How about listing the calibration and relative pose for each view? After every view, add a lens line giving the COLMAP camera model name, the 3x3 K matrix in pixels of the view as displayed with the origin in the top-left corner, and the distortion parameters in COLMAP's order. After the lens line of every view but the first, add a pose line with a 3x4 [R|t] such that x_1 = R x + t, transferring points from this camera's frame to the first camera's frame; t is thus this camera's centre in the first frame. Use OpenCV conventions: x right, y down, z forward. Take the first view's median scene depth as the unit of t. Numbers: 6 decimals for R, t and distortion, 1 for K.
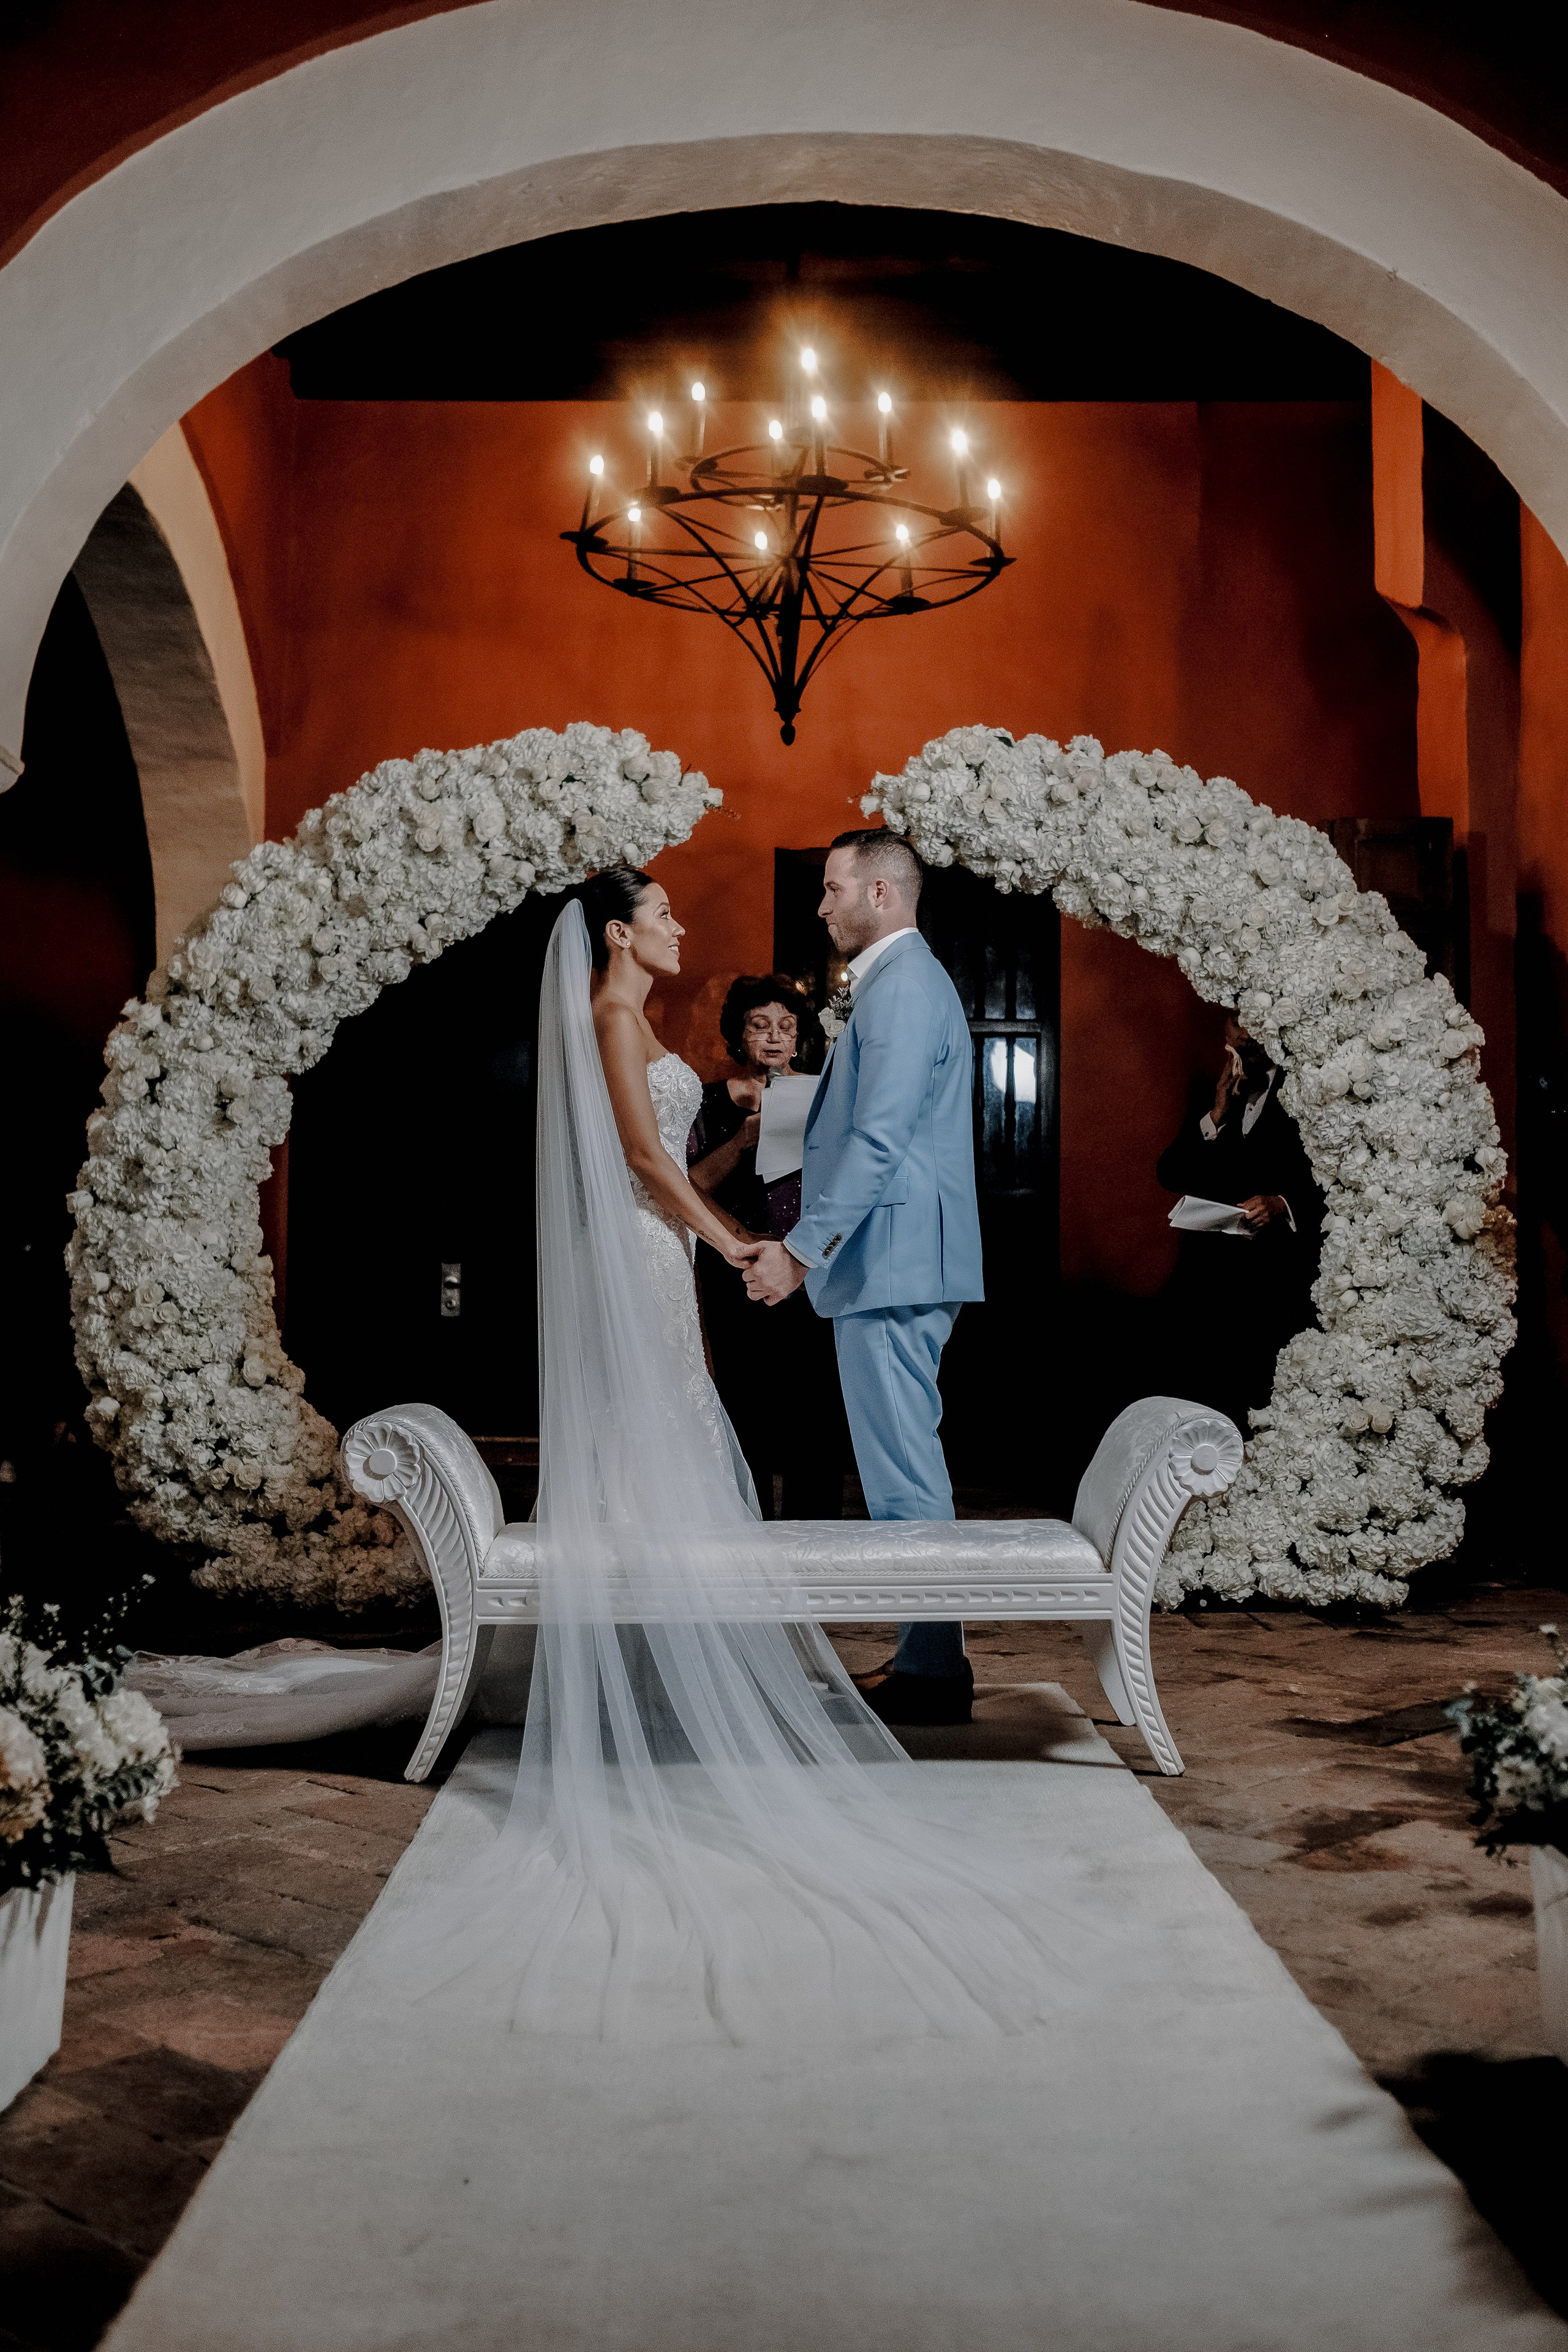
lens RADIAL K [[2492.3, 0, 794.9], [0, 2492.3, 1175.5], [0, 0, 1]] dist [-0.019406, 0.025820]
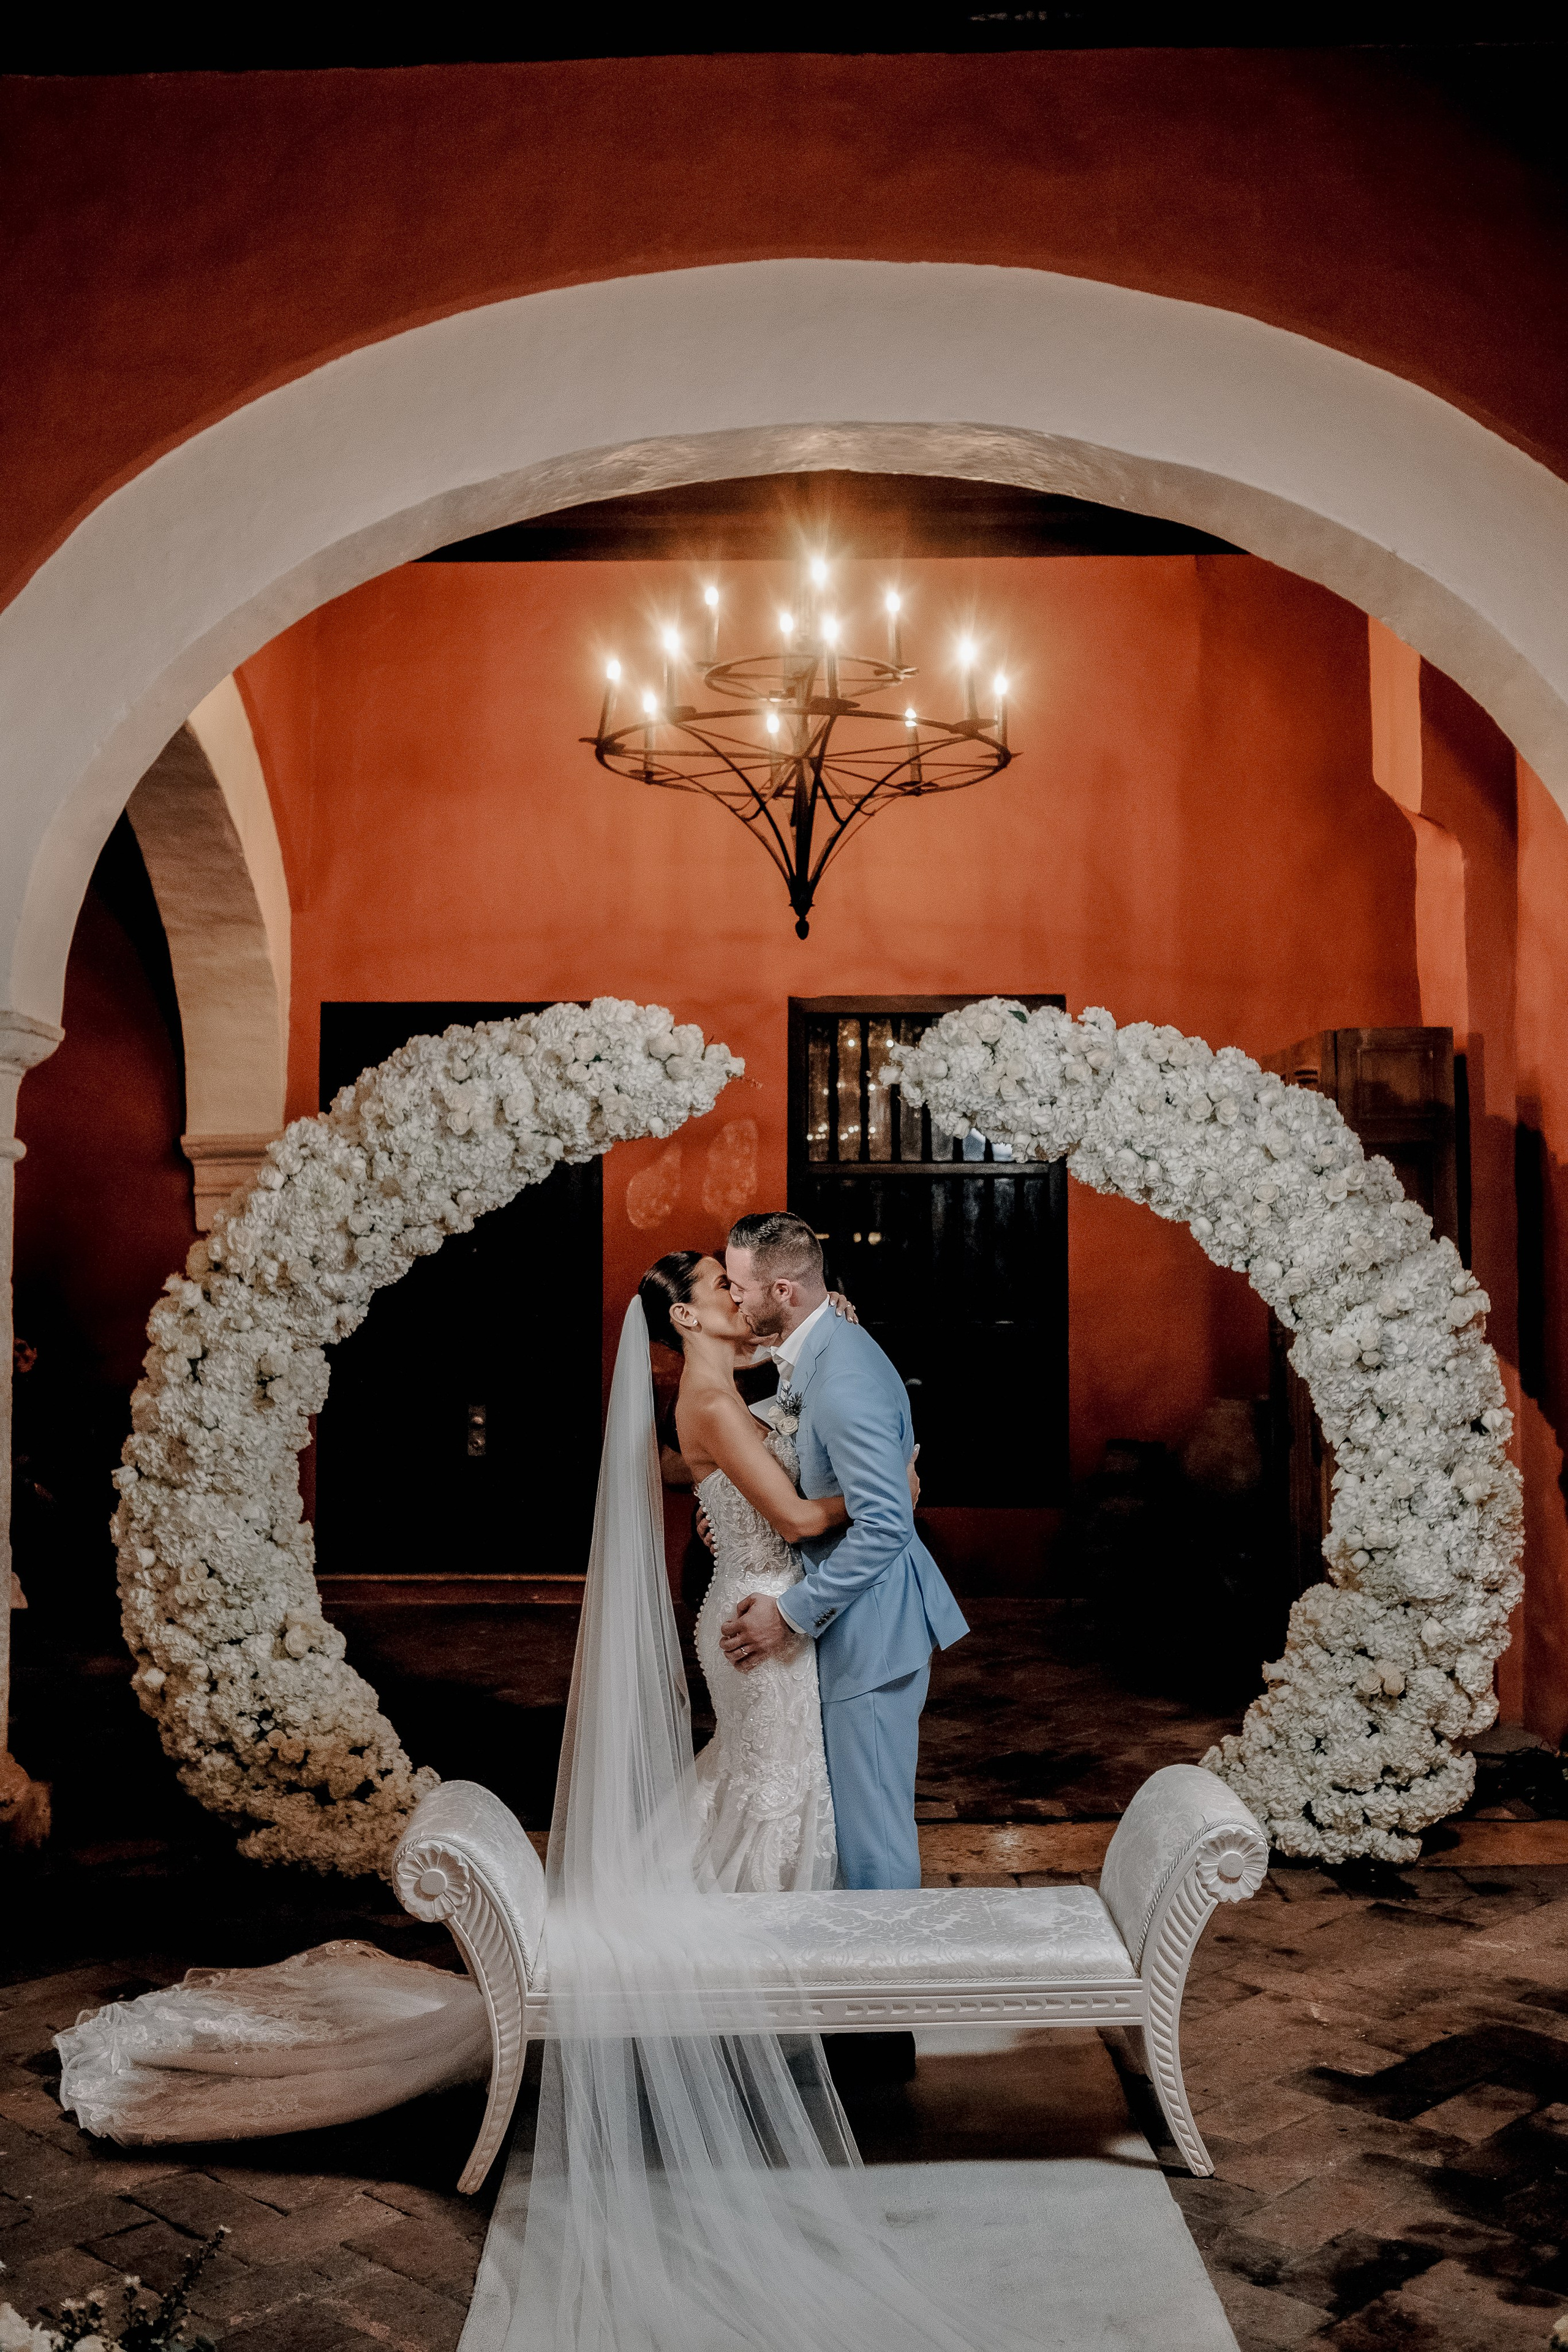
lens RADIAL K [[2431.6, 0, 785.9], [0, 2431.6, 1150.8], [0, 0, 1]] dist [-0.018948, 0.036430]
pose [[0.999933, -0.010173, -0.005437, -0.007138], [0.010164, 0.999947, -0.001628, -0.119820], [0.005453, 0.001573, 0.999984, -0.002930]]
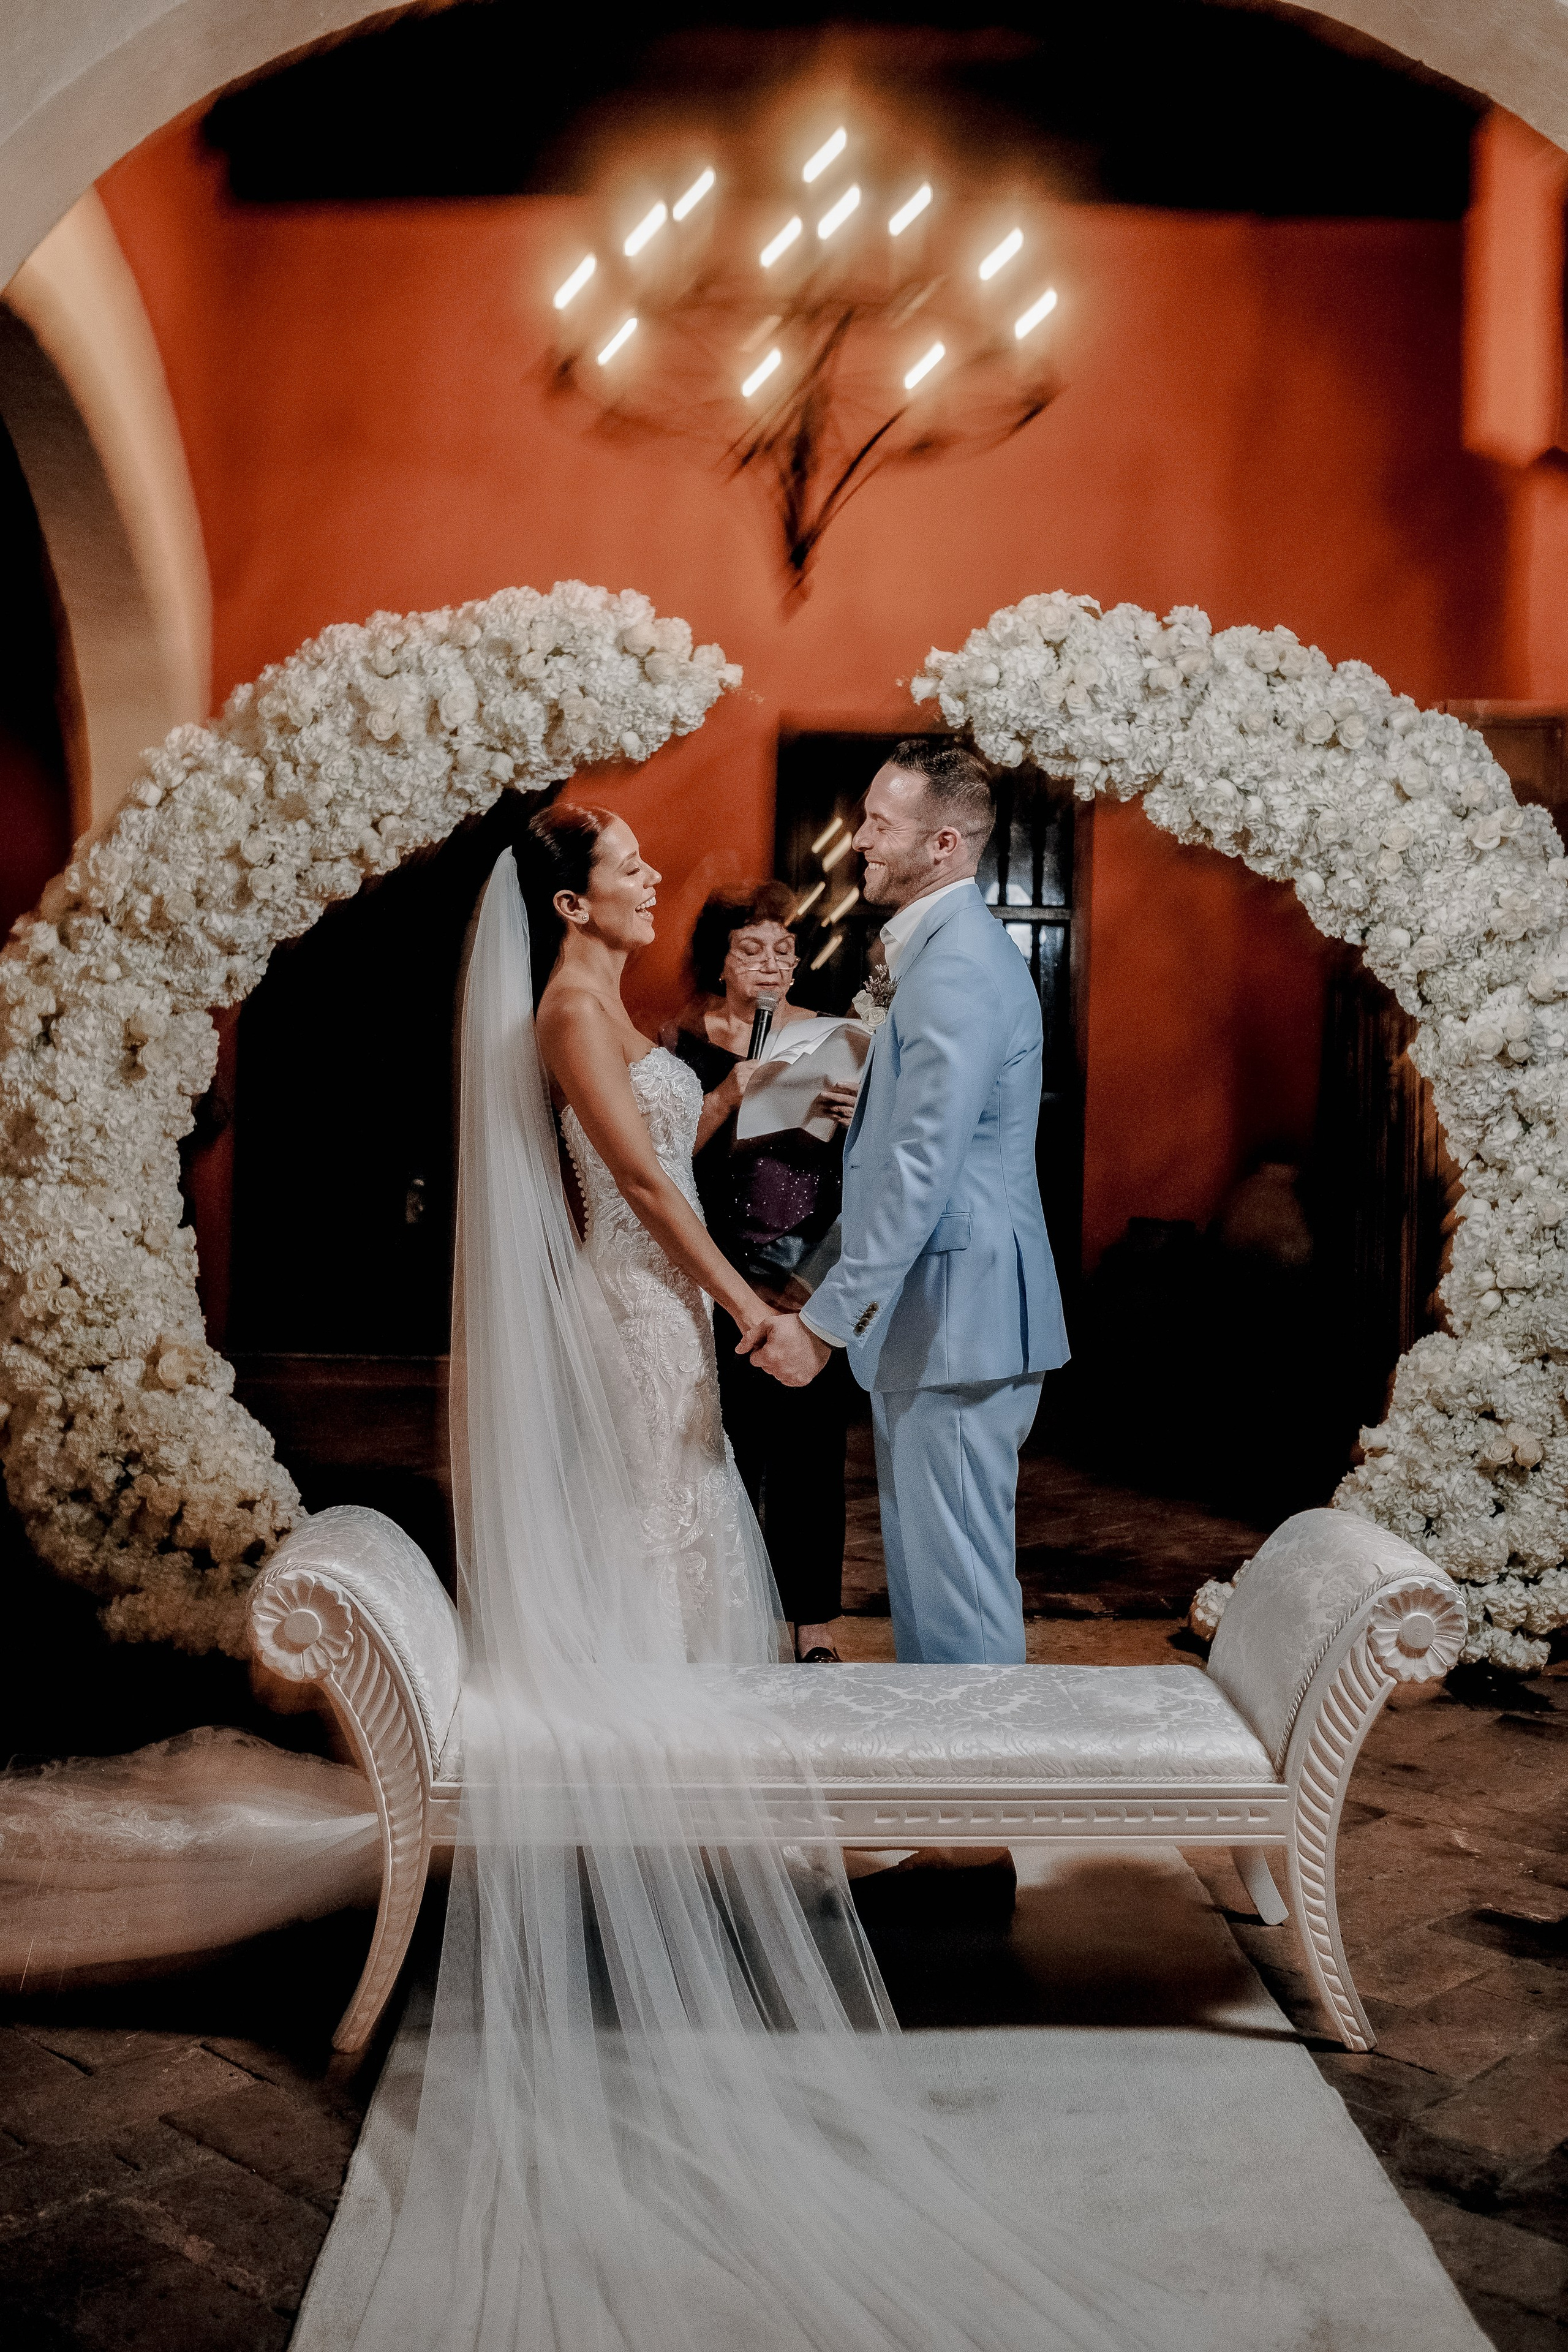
lens RADIAL K [[2451.5, 0, 754.7], [0, 2451.5, 1204.5], [0, 0, 1]] dist [-0.012434, 0.003504]
pose [[0.999883, 0.014981, -0.003180, -0.020494], [-0.014673, 0.996587, 0.081236, -0.045458], [0.004386, -0.081180, 0.996690, 0.188134]]
